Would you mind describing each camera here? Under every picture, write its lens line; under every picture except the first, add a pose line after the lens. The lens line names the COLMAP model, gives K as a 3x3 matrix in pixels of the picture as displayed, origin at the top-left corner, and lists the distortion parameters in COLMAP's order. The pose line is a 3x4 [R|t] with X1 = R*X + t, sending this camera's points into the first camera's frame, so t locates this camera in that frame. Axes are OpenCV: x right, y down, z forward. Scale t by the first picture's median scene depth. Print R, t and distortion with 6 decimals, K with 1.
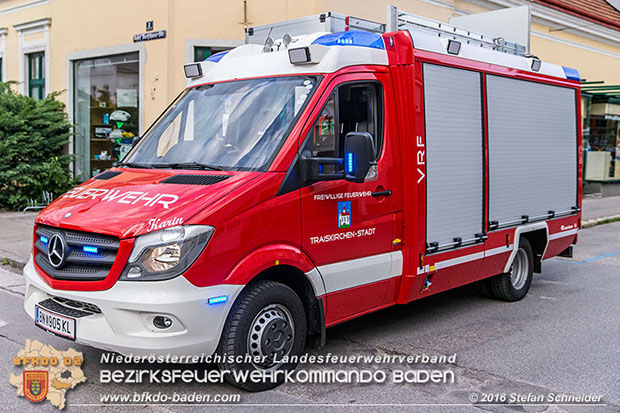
lens RADIAL K [[712.5, 0, 310.0], [0, 712.5, 206.5], [0, 0, 1]] dist [-0.014479, -0.000050]
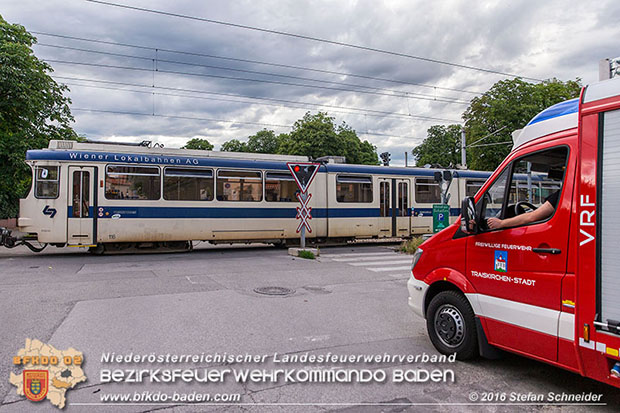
lens RADIAL K [[428.5, 0, 304.2], [0, 428.5, 203.0], [0, 0, 1]] dist [-0.103050, 0.070816]
pose [[-0.420036, -0.029263, -0.907035, 0.844327], [-0.085425, 0.996317, 0.007416, -0.064885], [0.903478, 0.080598, -0.420989, 0.954710]]
